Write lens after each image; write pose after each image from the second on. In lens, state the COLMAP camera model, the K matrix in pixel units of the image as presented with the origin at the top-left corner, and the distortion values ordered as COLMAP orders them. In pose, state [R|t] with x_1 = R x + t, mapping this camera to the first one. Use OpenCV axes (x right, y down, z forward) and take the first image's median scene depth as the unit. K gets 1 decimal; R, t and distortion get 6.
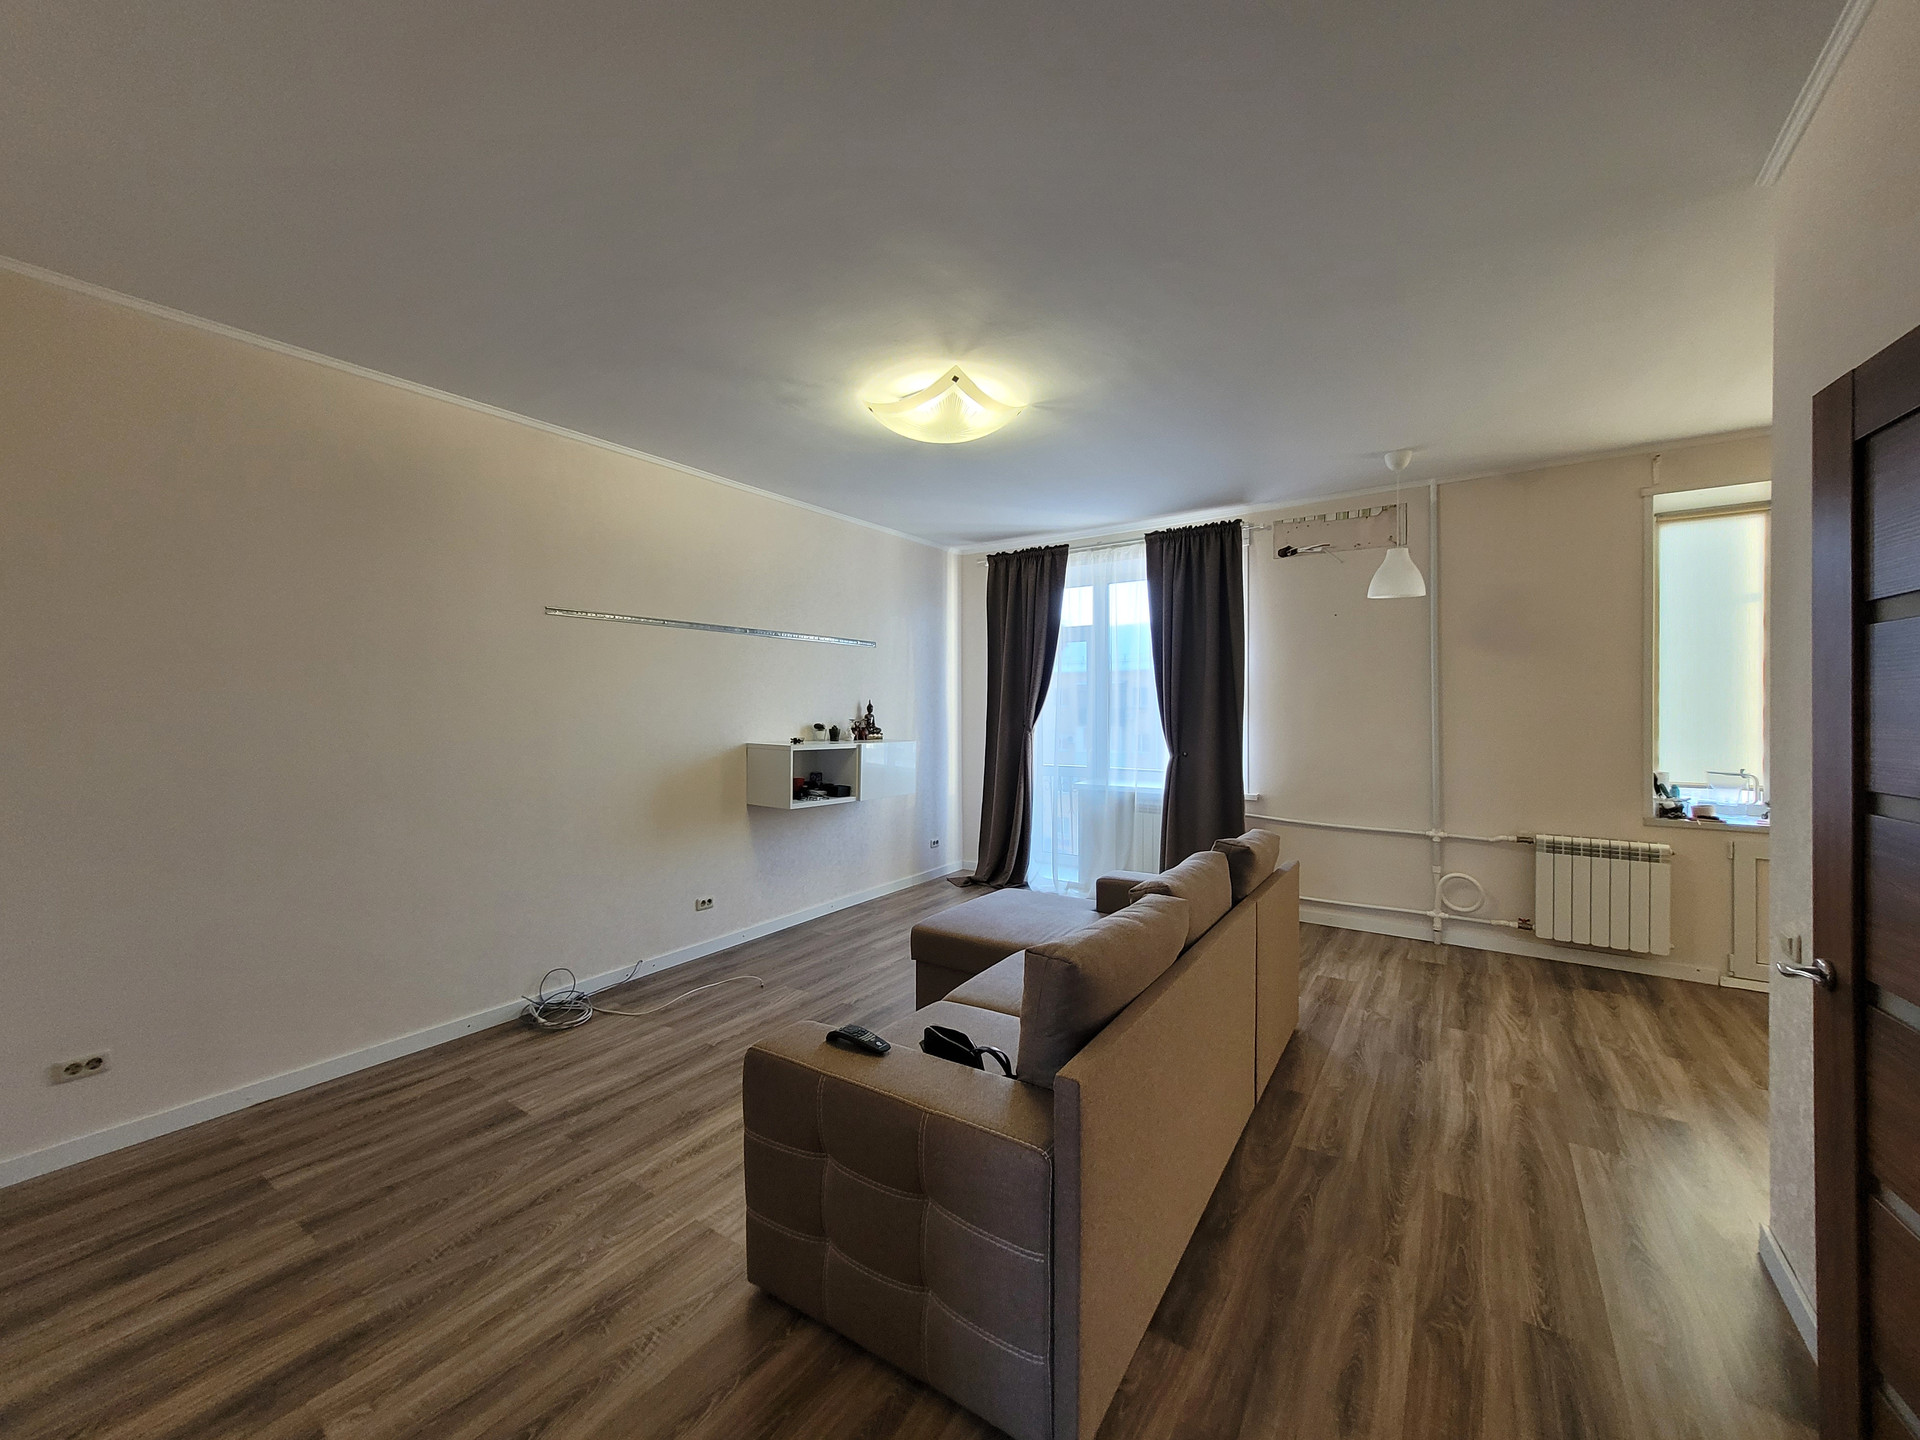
lens RADIAL K [[750.2, 0, 966.8], [0, 750.2, 709.1], [0, 0, 1]] dist [0.006483, -0.000222]
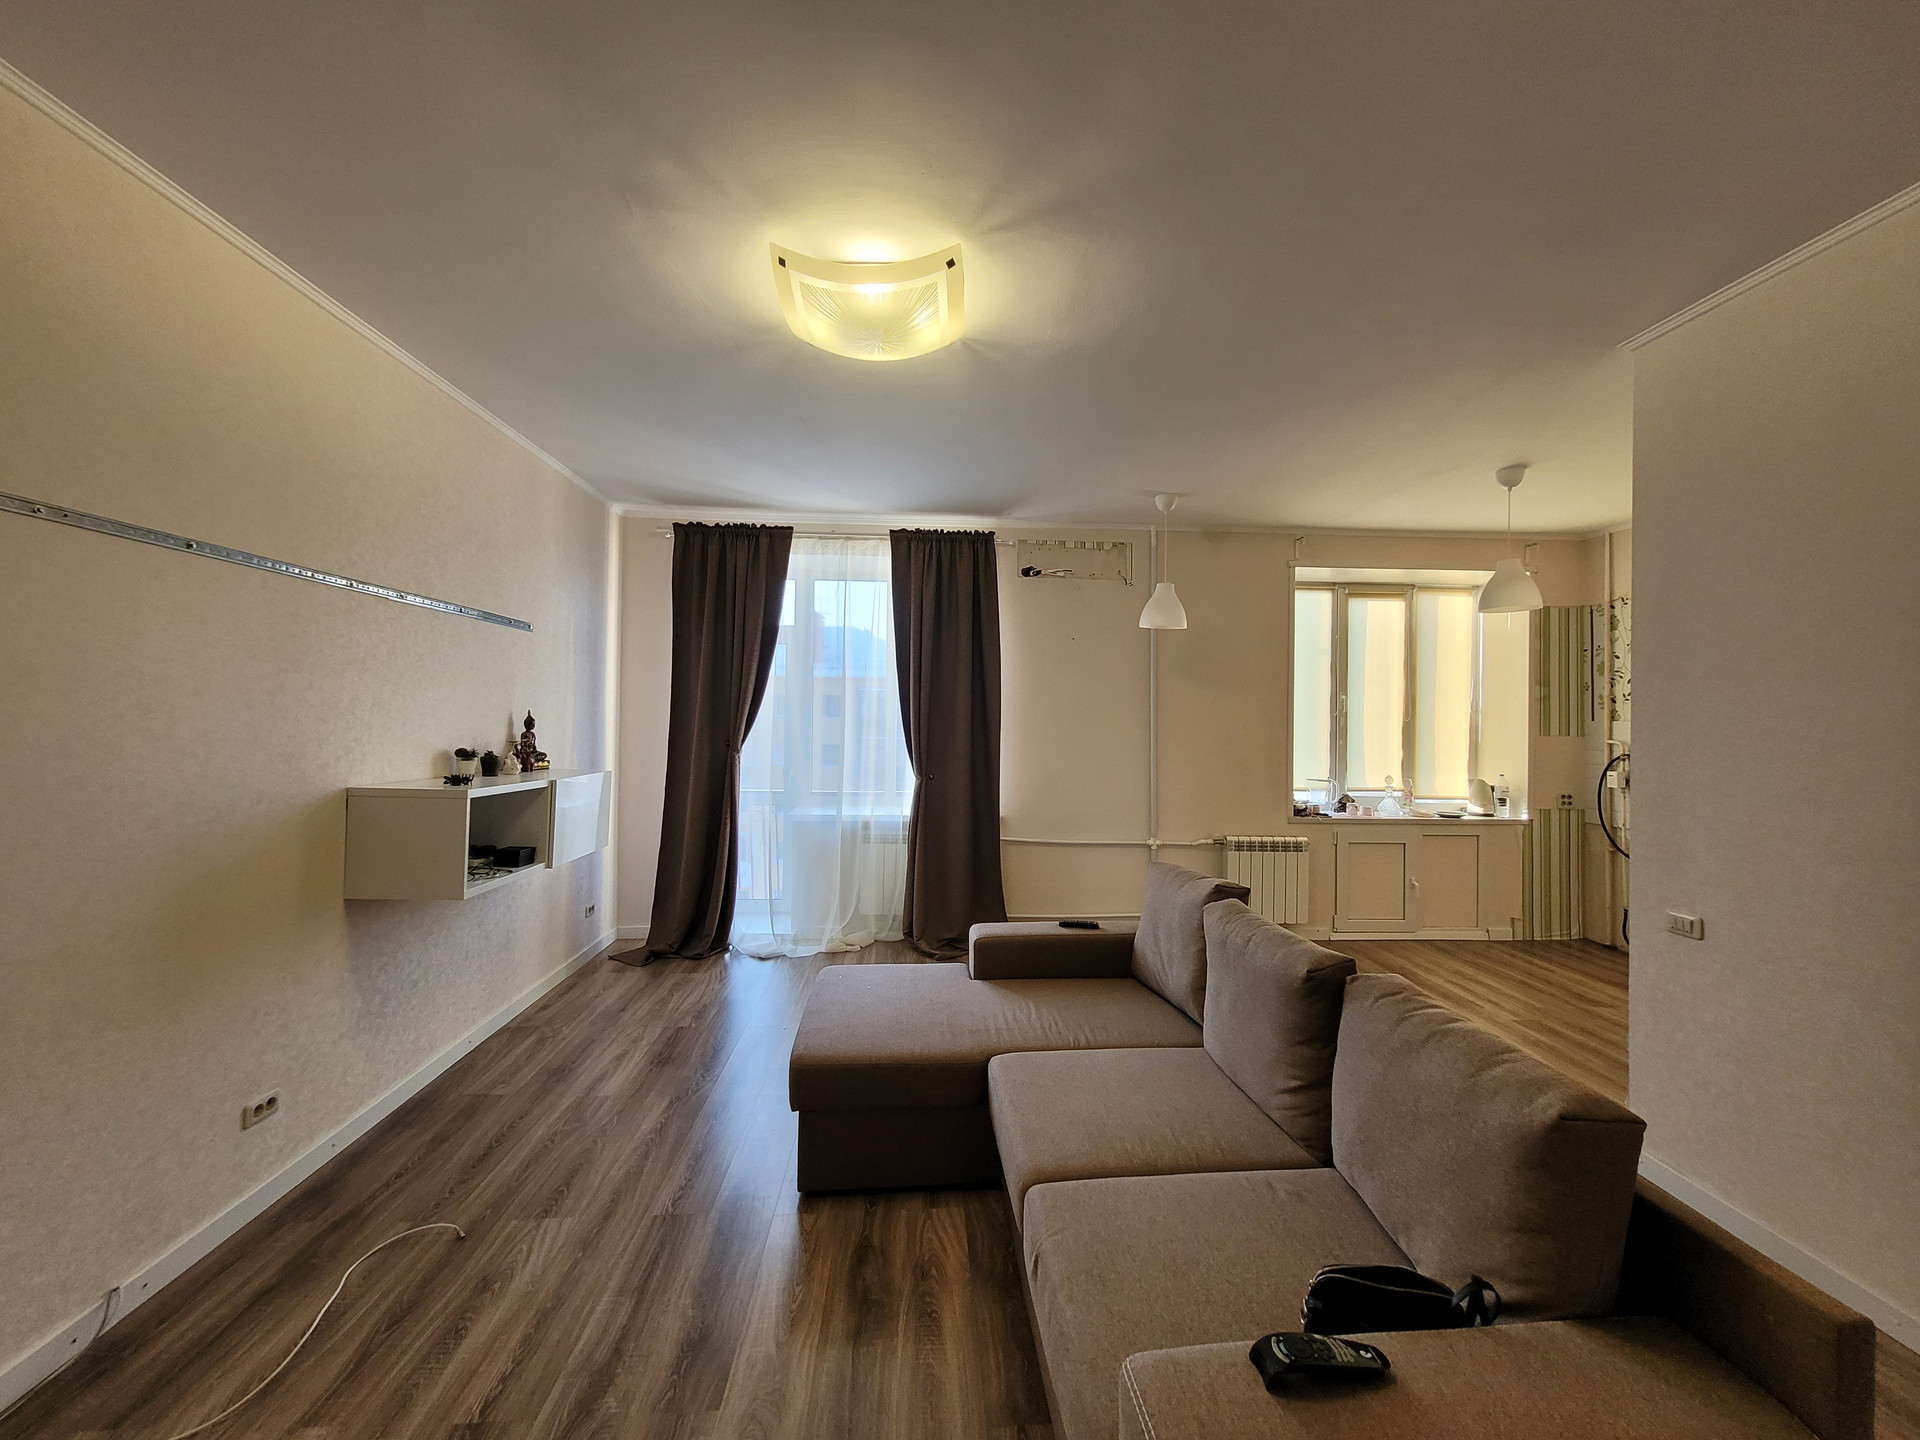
lens RADIAL K [[750.2, 0, 966.8], [0, 750.2, 709.1], [0, 0, 1]] dist [0.006483, -0.000222]
pose [[0.787483, 0.021417, 0.615964, -0.324317], [-0.014692, 0.999764, -0.015978, -0.011094], [-0.616161, 0.003532, 0.787612, 0.335515]]
